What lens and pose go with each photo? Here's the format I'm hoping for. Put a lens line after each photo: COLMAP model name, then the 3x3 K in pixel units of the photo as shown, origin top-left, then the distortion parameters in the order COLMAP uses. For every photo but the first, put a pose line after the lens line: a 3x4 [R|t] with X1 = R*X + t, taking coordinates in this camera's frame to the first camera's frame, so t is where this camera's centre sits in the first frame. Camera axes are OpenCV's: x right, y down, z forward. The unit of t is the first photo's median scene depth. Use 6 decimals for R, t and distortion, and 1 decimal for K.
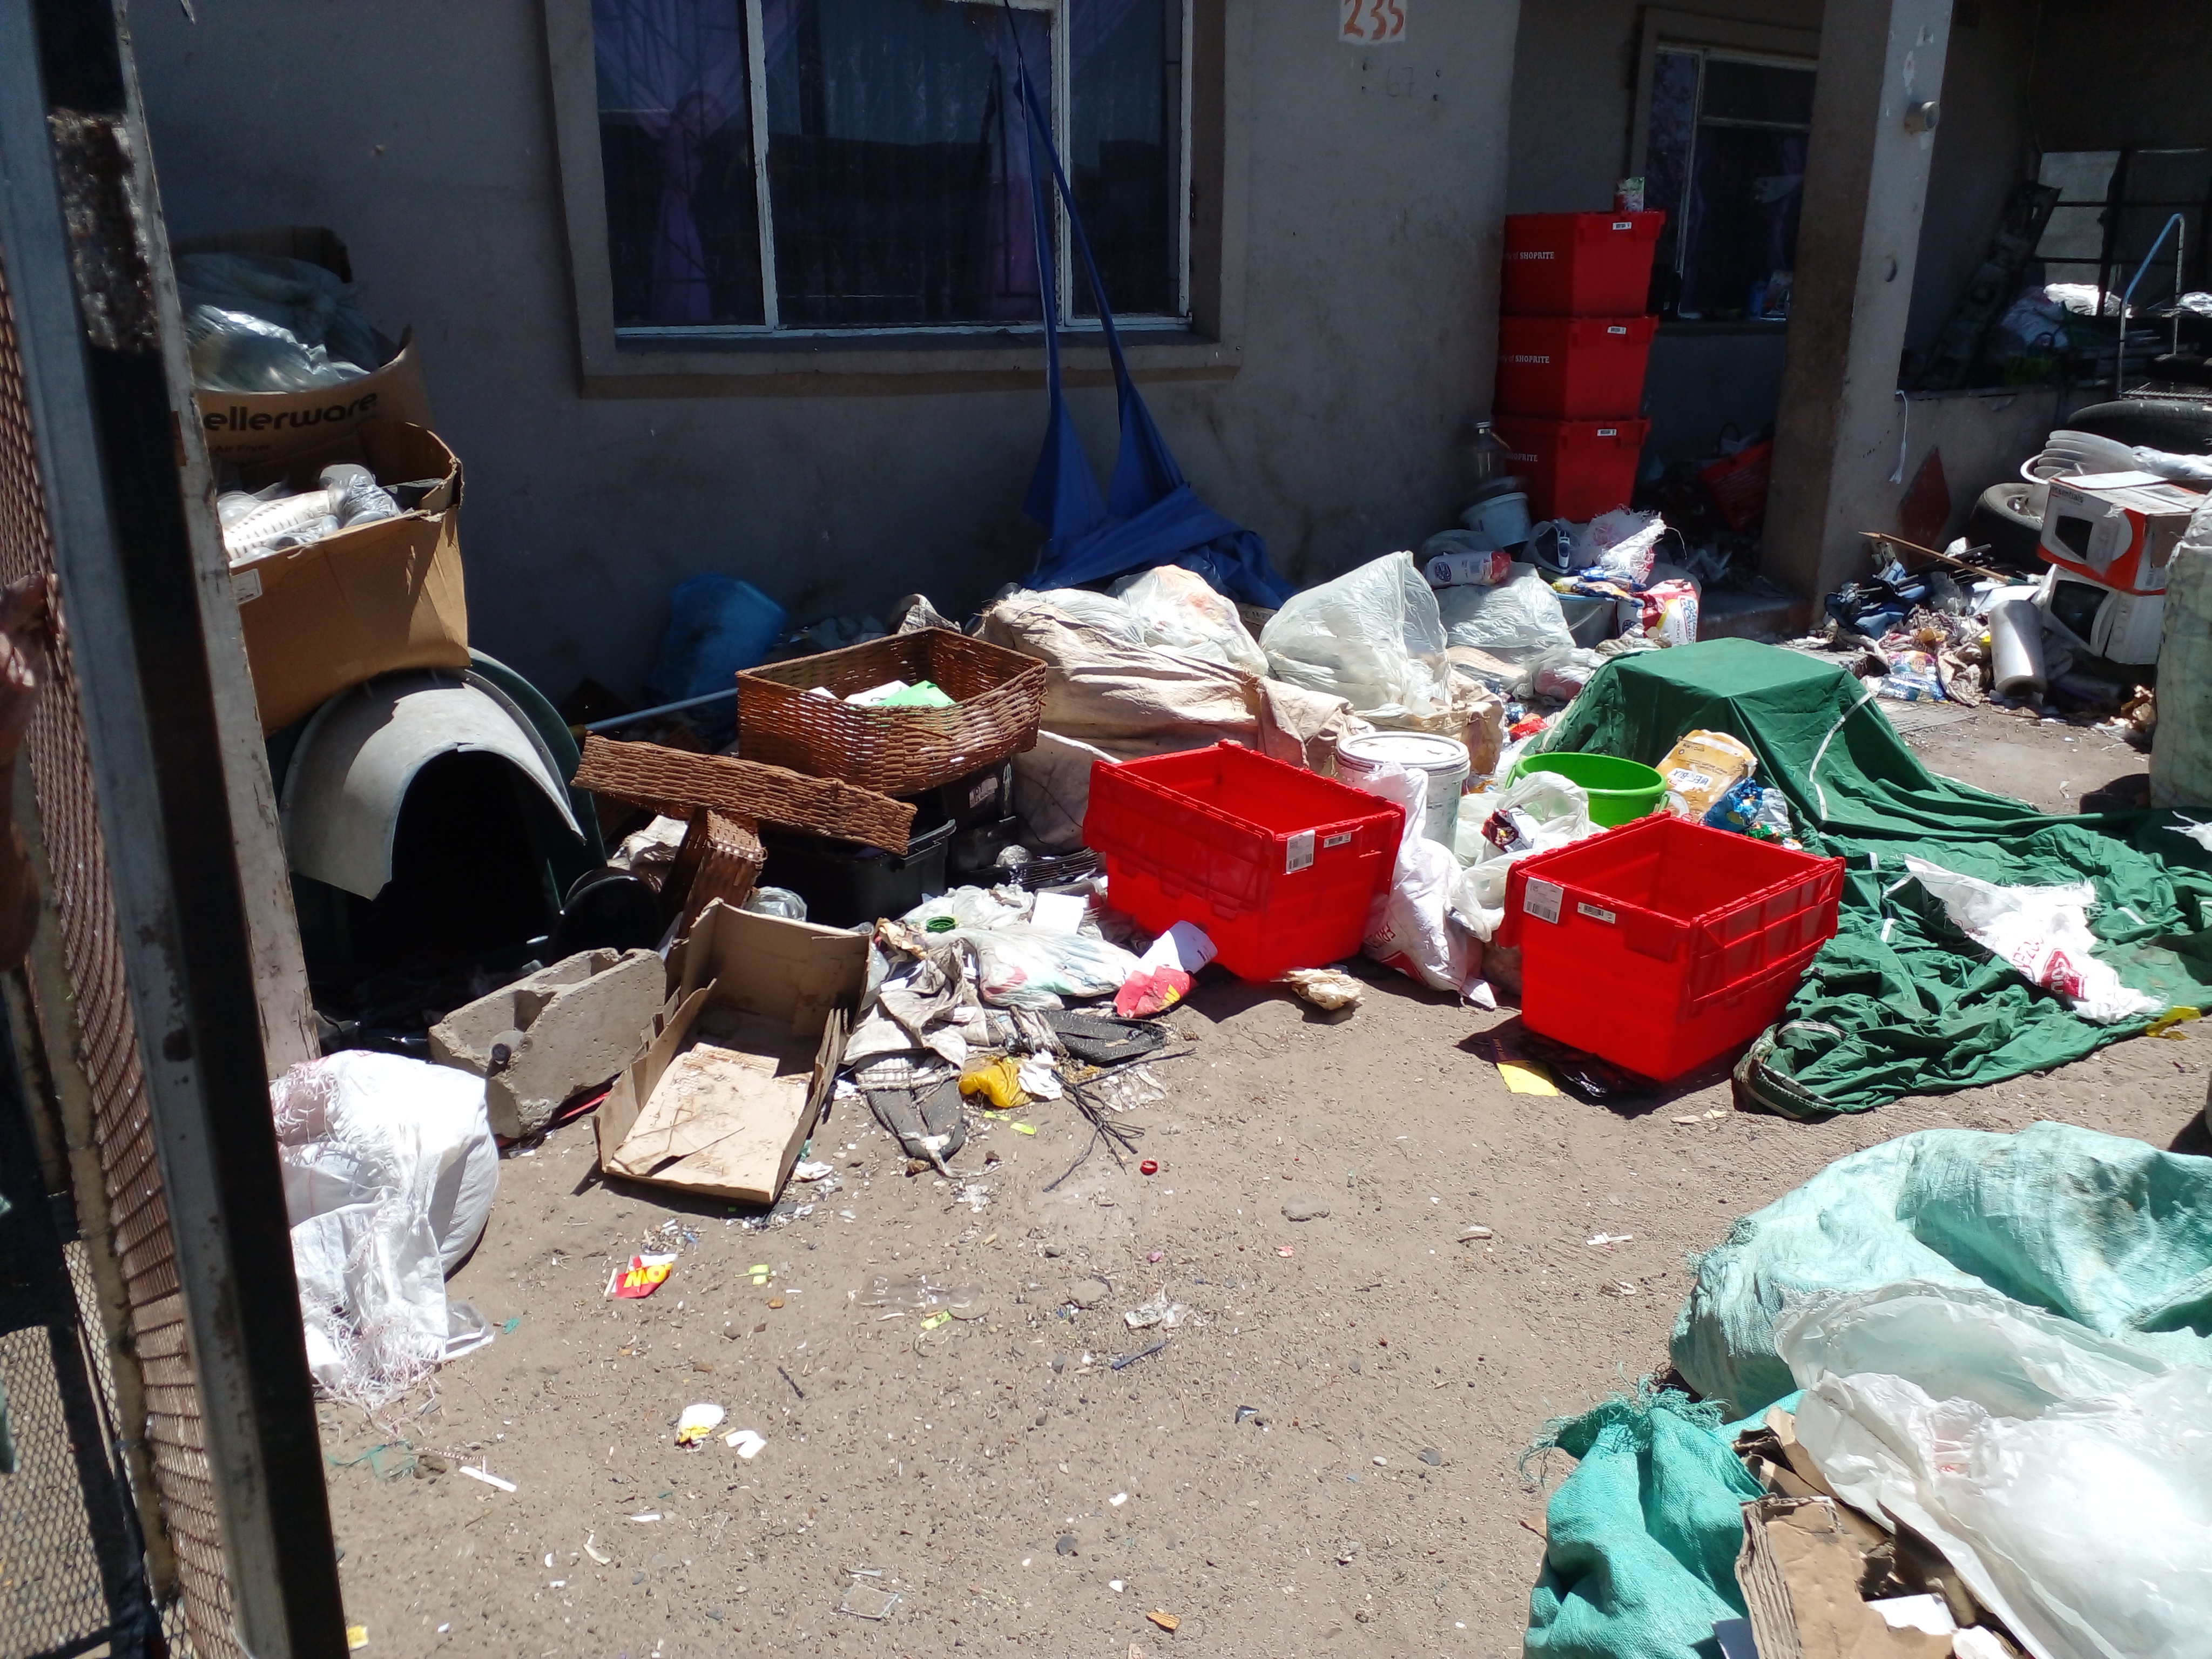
lens RADIAL K [[1770.9, 0, 1100.0], [0, 1770.9, 847.0], [0, 0, 1]] dist [0.035314, -0.064274]
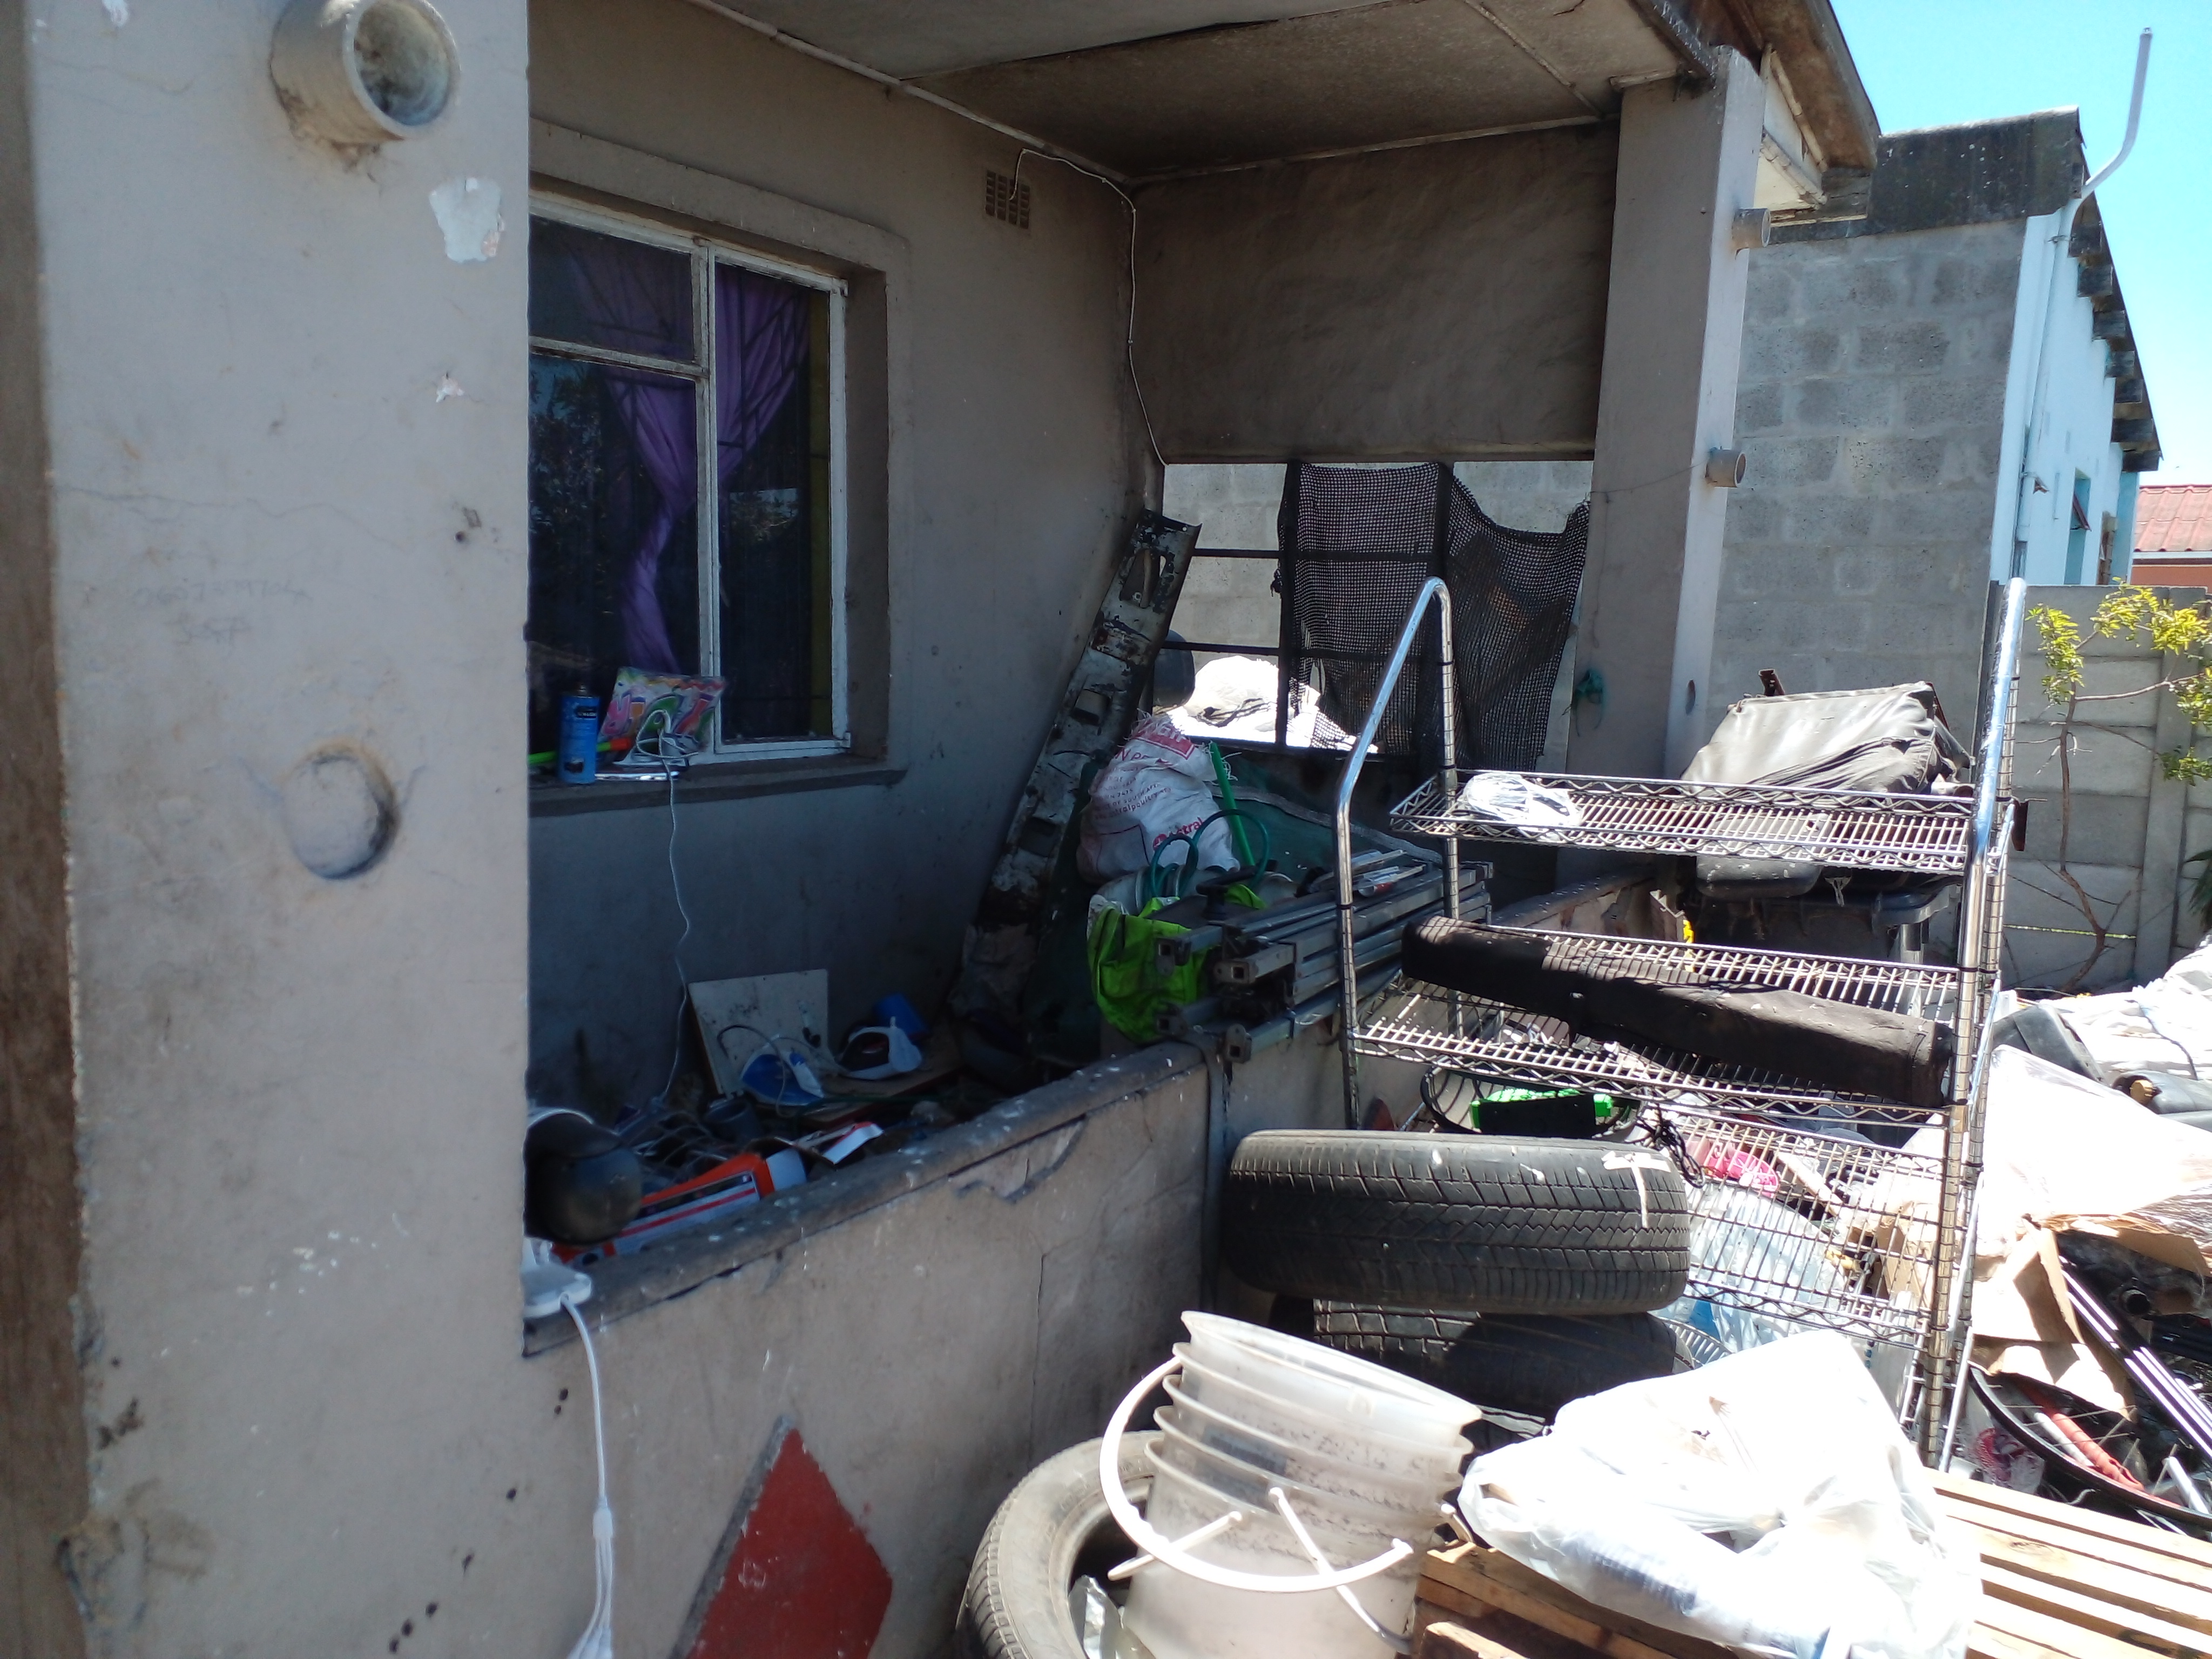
lens RADIAL K [[1770.9, 0, 1100.0], [0, 1770.9, 847.0], [0, 0, 1]] dist [0.035314, -0.064274]
pose [[0.923673, -0.029835, 0.382019, 0.537913], [0.095379, 0.983487, -0.153805, -0.341630], [-0.371122, 0.178503, 0.911266, 0.946178]]
